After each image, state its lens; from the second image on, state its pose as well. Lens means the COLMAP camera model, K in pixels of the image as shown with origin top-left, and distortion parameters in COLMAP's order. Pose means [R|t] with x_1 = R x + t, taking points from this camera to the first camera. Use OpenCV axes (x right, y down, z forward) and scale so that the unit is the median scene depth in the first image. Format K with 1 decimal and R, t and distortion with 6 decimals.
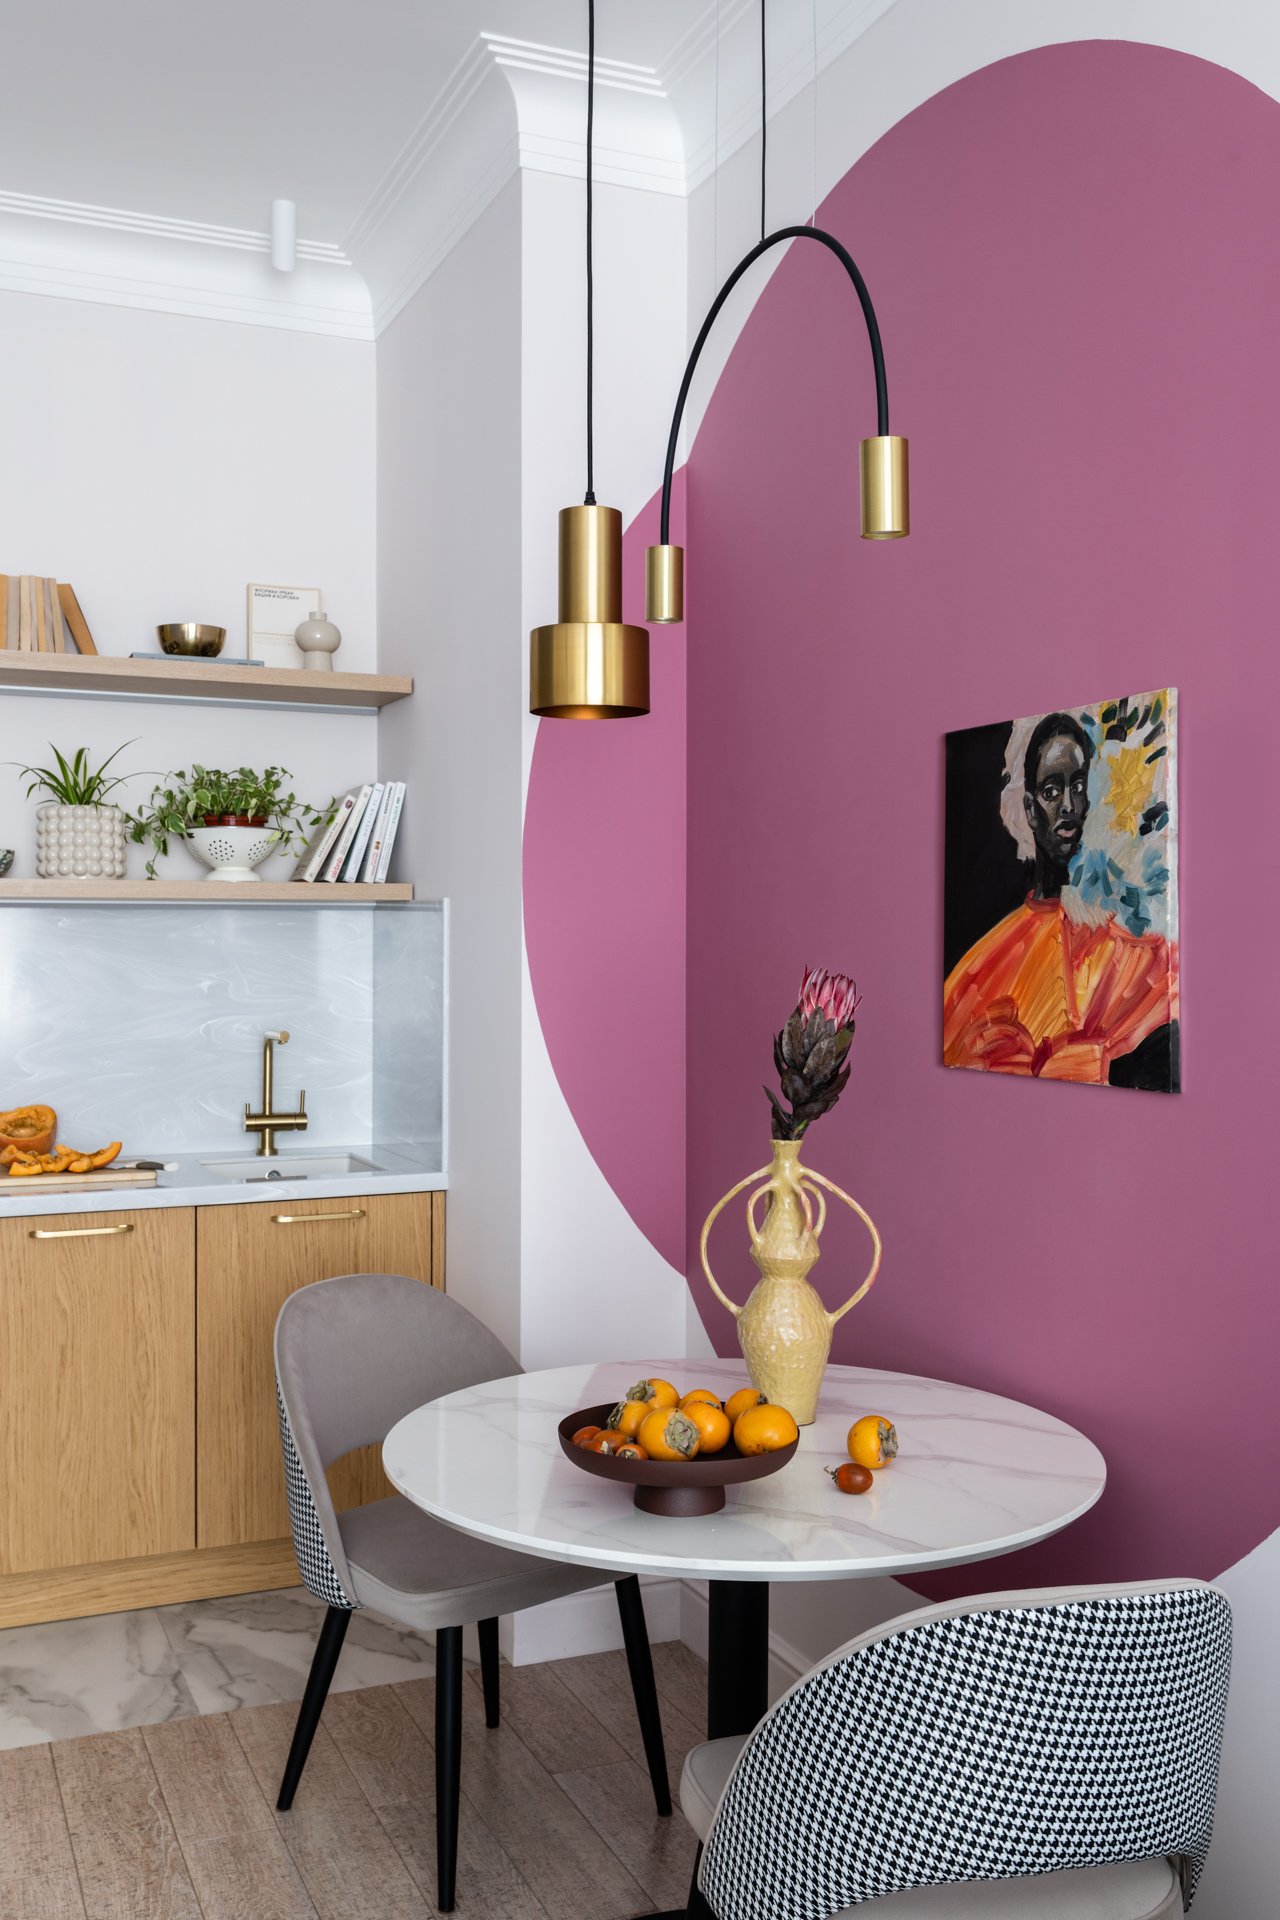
lens RADIAL K [[1773.9, 0, 640.0], [0, 1773.9, 960.0], [0, 0, 1]] dist [0.086553, -0.191198]
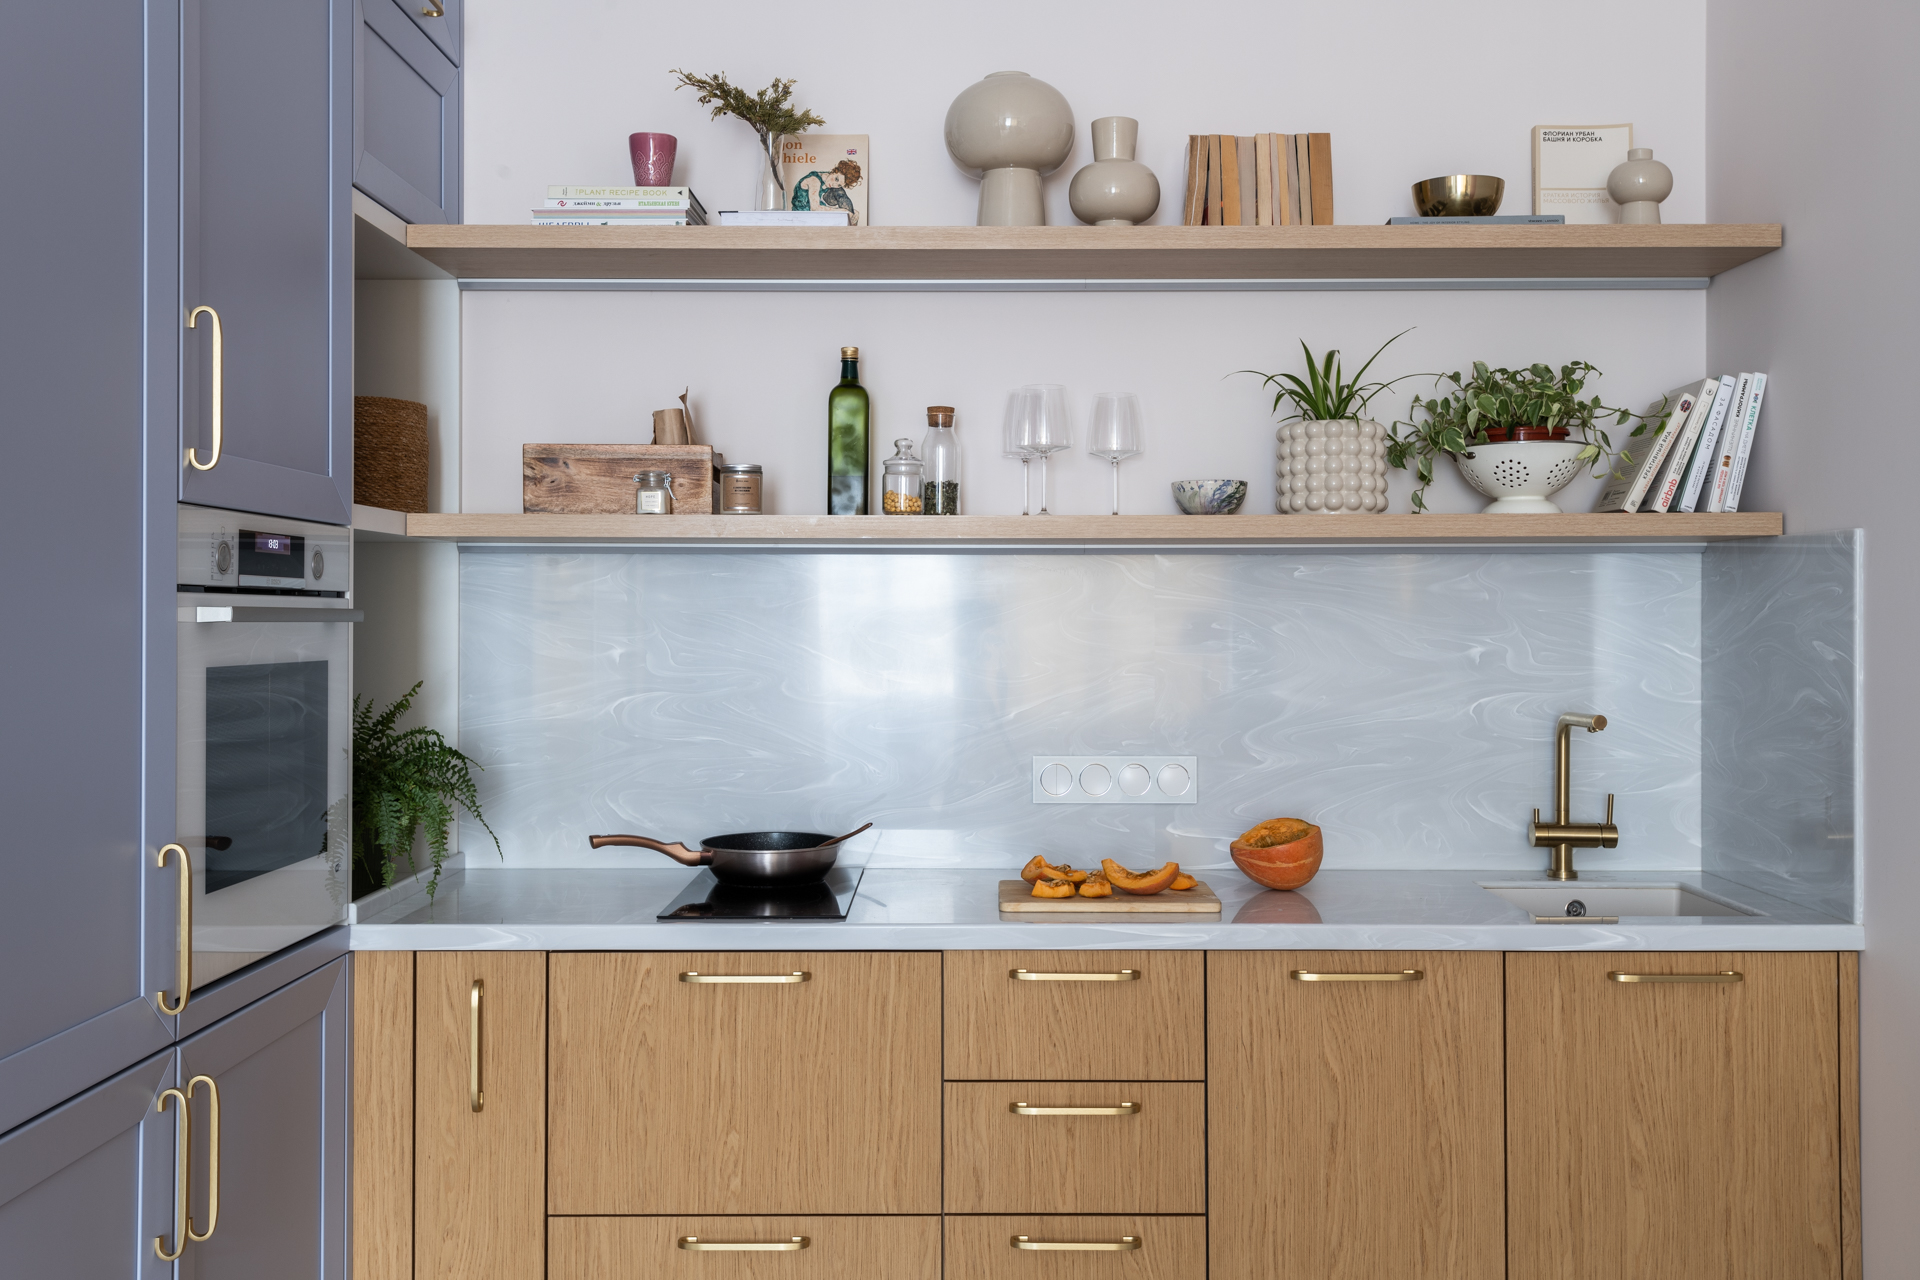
lens RADIAL K [[1848.1, 0, 967.9], [0, 1848.1, 606.1], [0, 0, 1]] dist [0.022696, -0.000185]
pose [[0.916789, -0.002623, -0.399363, -0.133212], [-0.002285, 0.999928, -0.011811, 0.004484], [0.399365, 0.011741, 0.916717, 0.190094]]
